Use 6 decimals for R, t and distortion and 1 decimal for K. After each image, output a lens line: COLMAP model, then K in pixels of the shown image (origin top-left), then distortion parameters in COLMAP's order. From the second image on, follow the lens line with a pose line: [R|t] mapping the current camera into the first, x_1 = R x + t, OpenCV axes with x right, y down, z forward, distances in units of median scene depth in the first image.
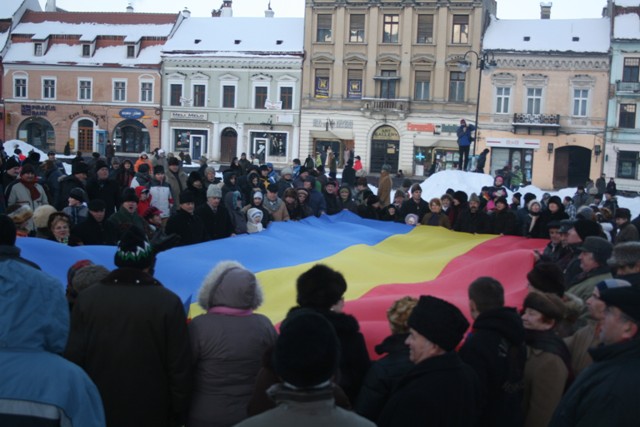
lens RADIAL K [[810.5, 0, 320.2], [0, 810.5, 215.6], [0, 0, 1]] dist [-0.027936, 0.000000]
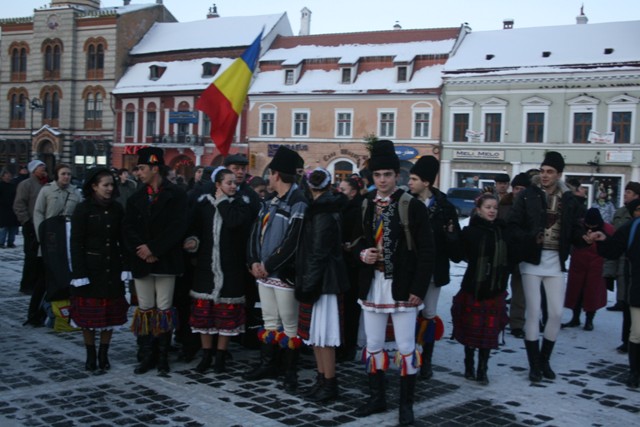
lens RADIAL K [[749.2, 0, 319.9], [0, 749.2, 212.6], [0, 0, 1]] dist [0.003616, 0.000000]
pose [[0.958598, 0.009735, -0.284596, -0.102915], [-0.028065, 0.997780, -0.060398, -0.023144], [0.283376, 0.065885, 0.956743, 0.292730]]
